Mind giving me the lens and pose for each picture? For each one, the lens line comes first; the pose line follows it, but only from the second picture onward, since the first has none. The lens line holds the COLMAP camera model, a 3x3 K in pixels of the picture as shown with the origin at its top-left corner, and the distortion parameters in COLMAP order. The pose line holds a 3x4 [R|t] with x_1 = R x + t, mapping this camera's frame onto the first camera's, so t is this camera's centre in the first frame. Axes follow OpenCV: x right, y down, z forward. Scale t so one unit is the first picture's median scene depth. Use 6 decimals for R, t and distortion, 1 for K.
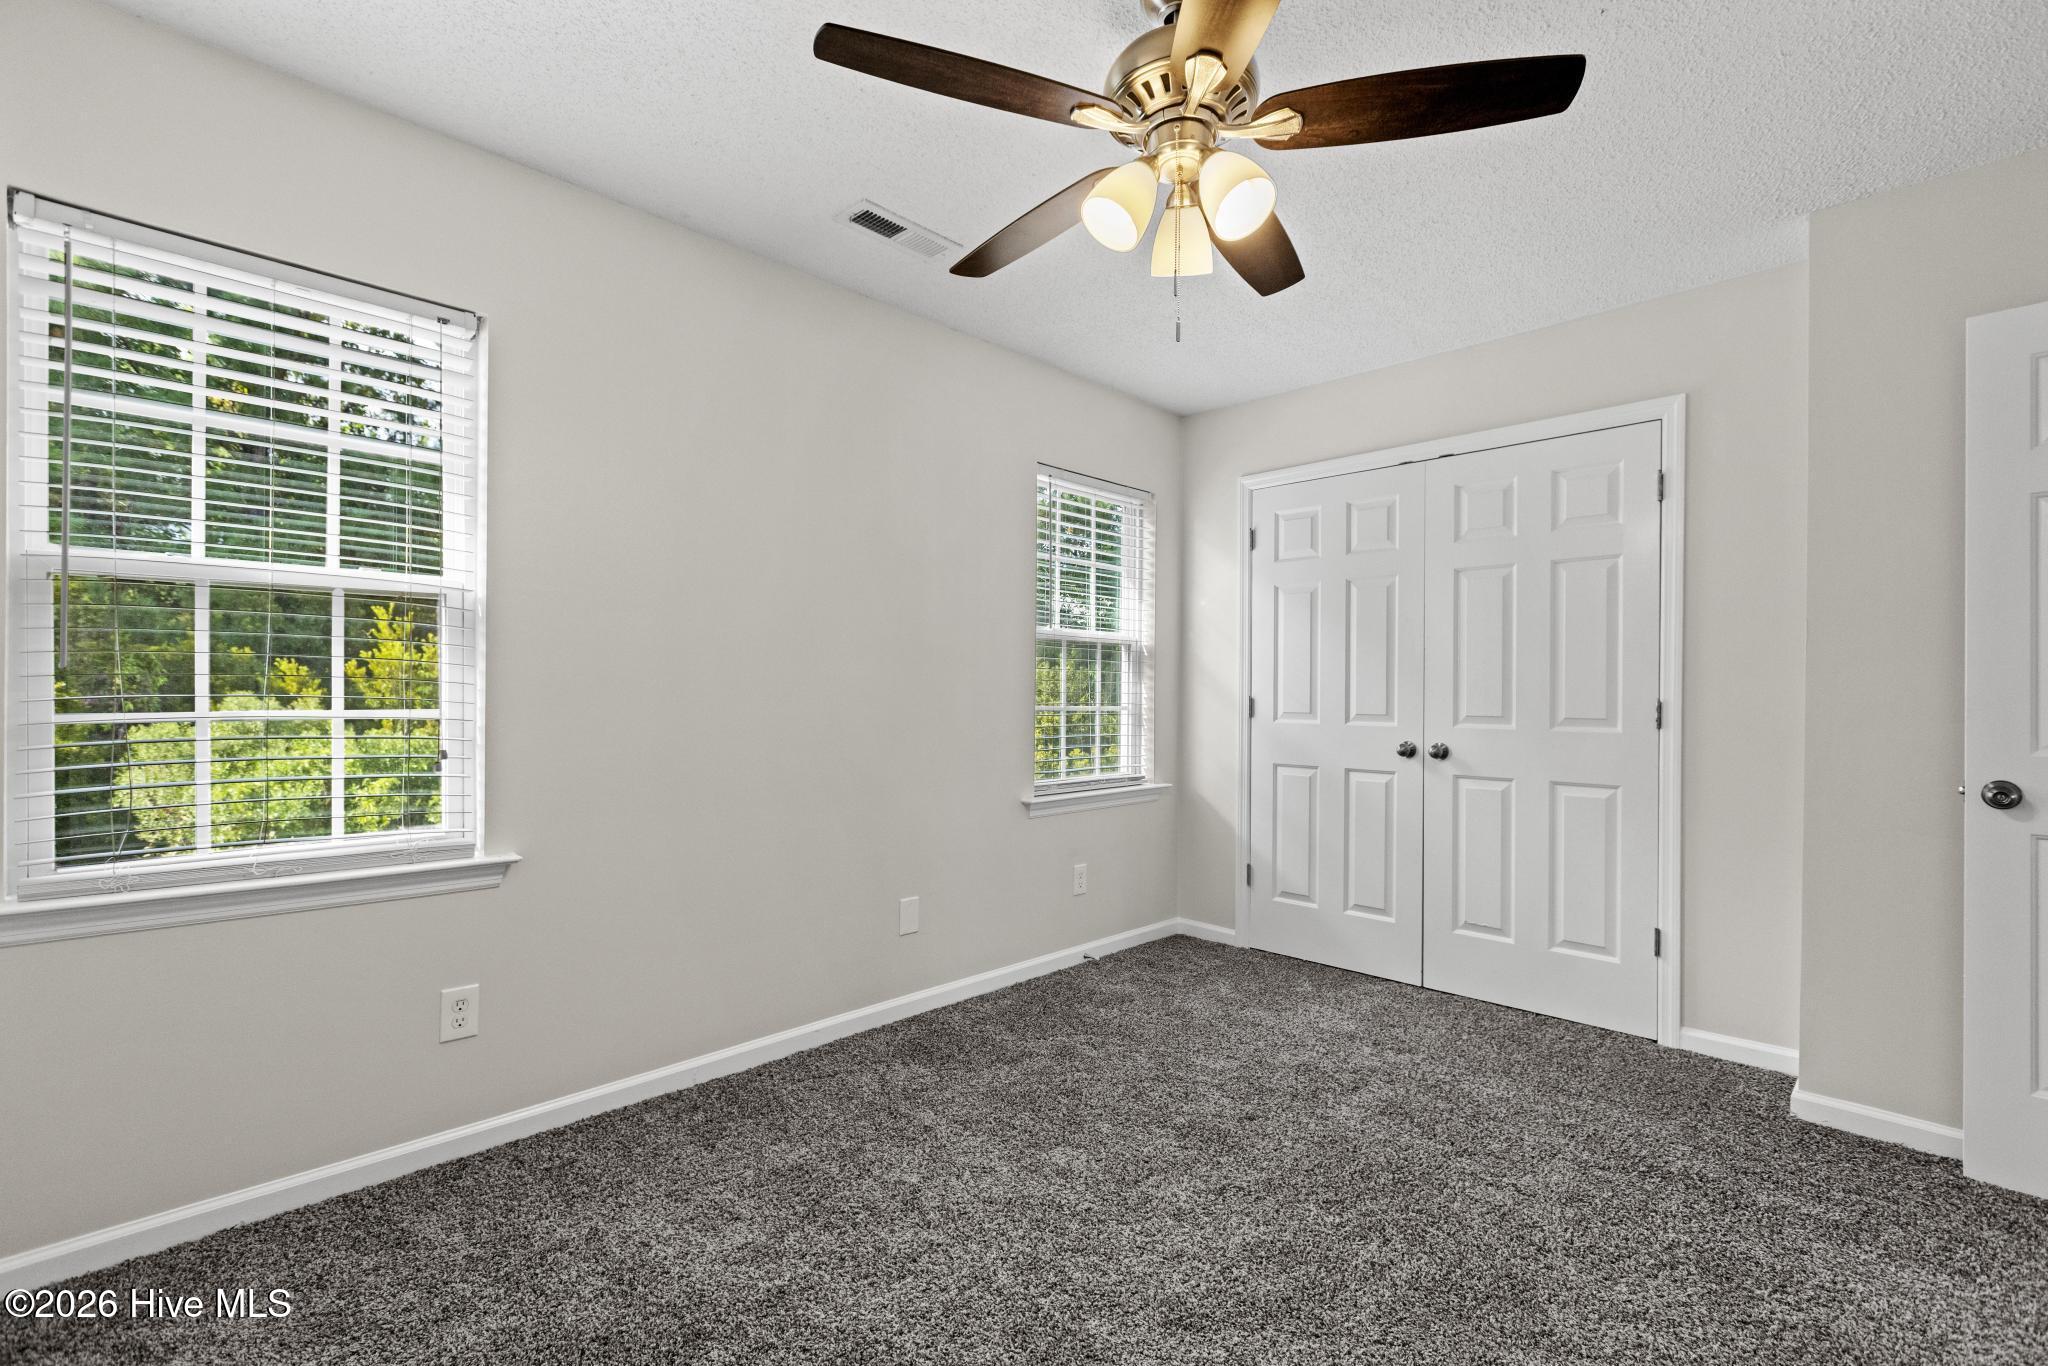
lens RADIAL K [[920.1, 0, 1028.1], [0, 920.1, 678.0], [0, 0, 1]] dist [0.001347, -0.000505]
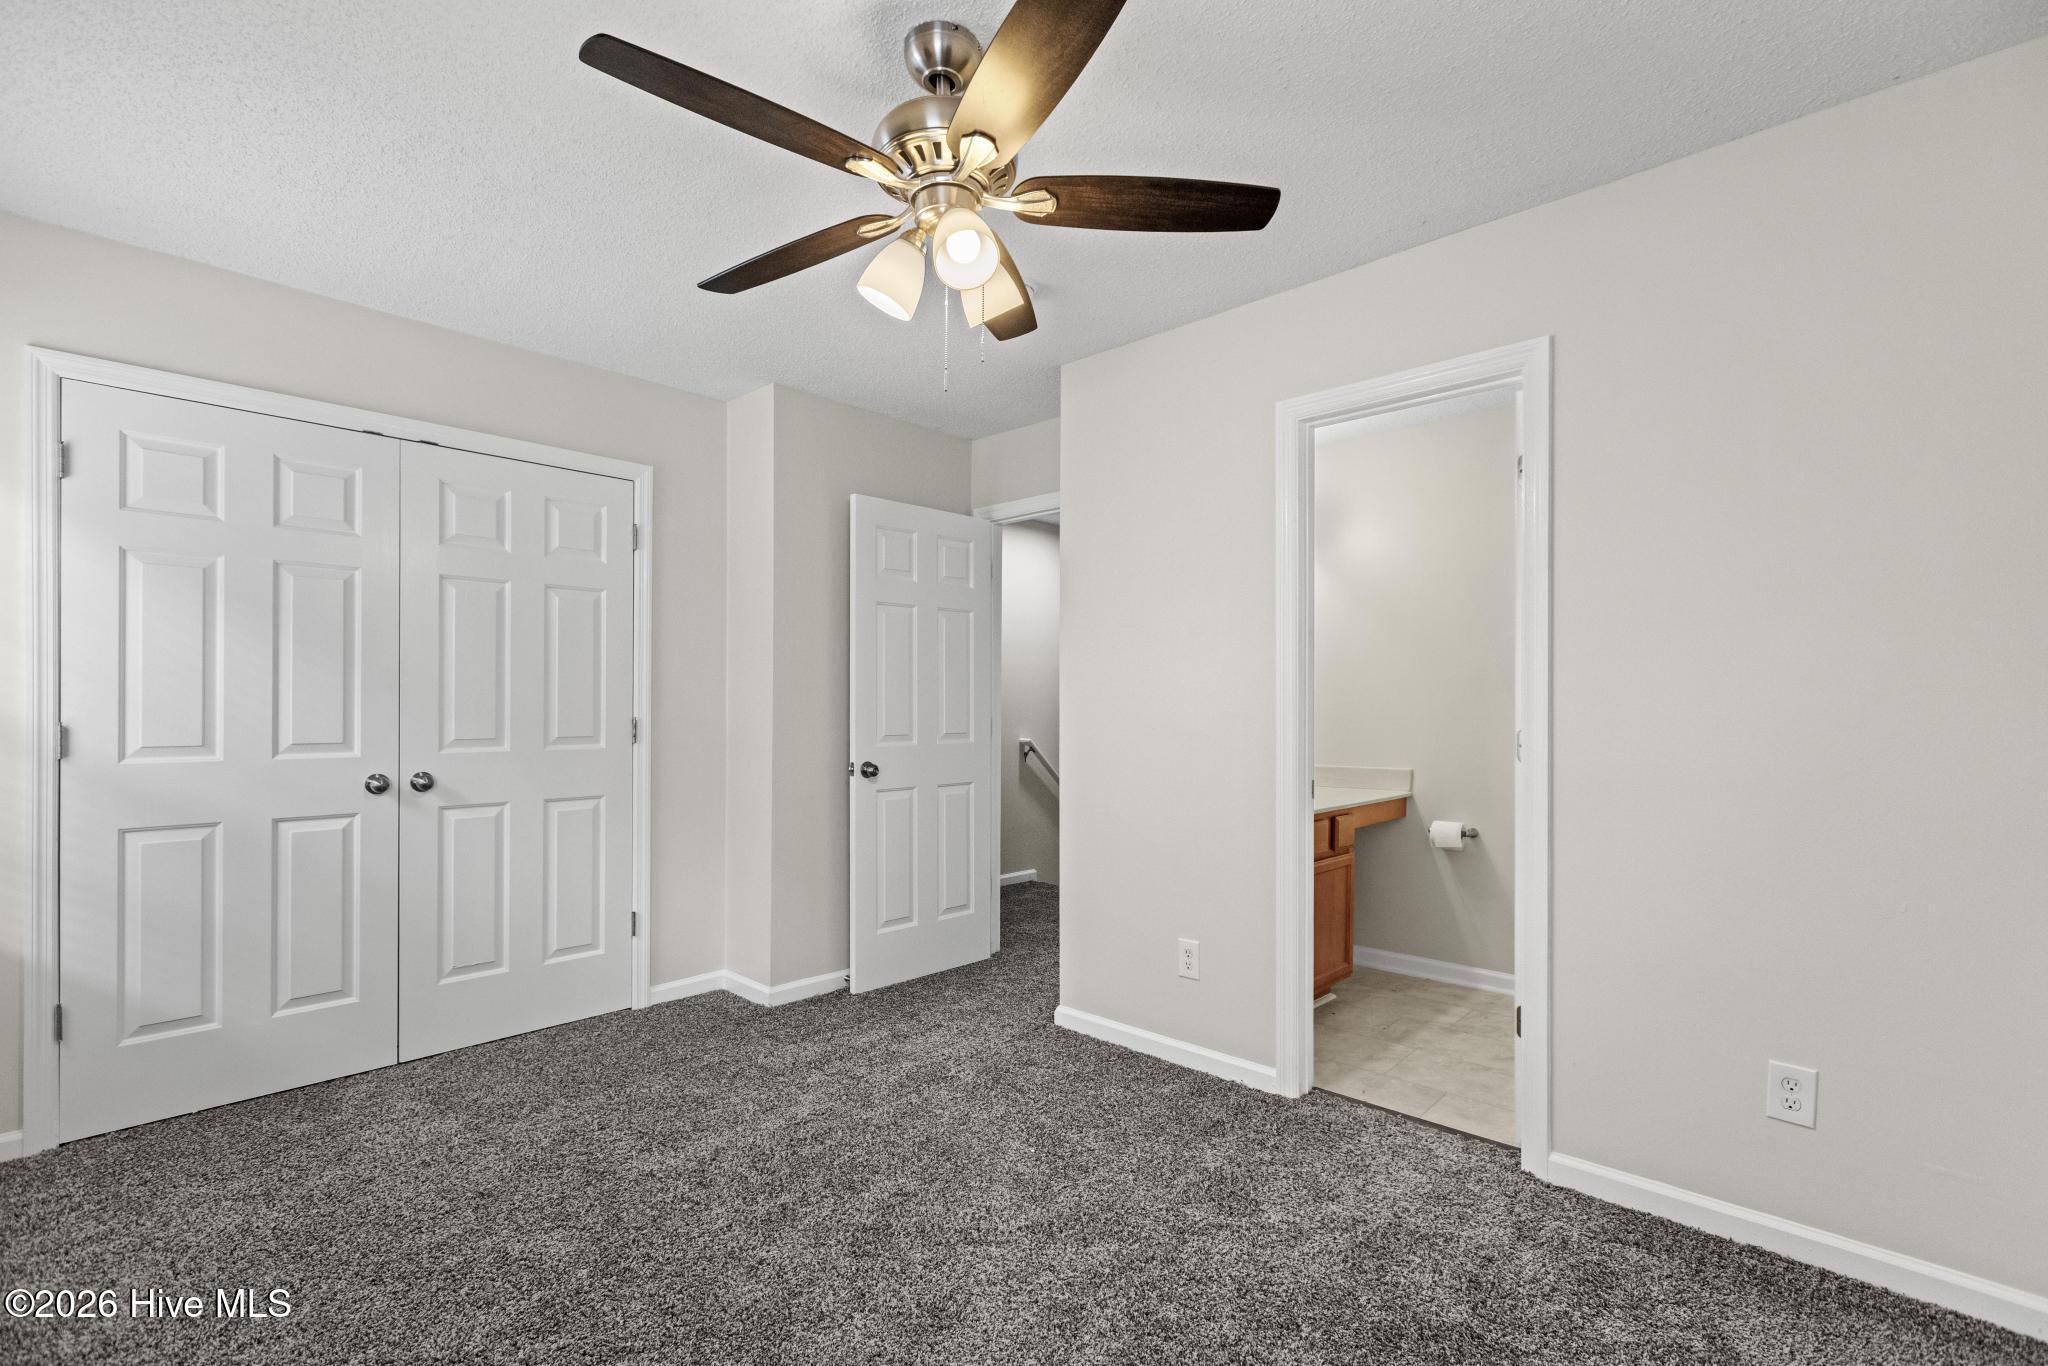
lens RADIAL K [[907.1, 0, 1029.0], [0, 907.1, 693.7], [0, 0, 1]] dist [0.000370, -0.000466]
pose [[-0.030147, 0.008881, 0.999506, -0.456126], [-0.015538, 0.999836, -0.009352, -0.004508], [-0.999425, -0.015813, -0.030004, 0.488050]]
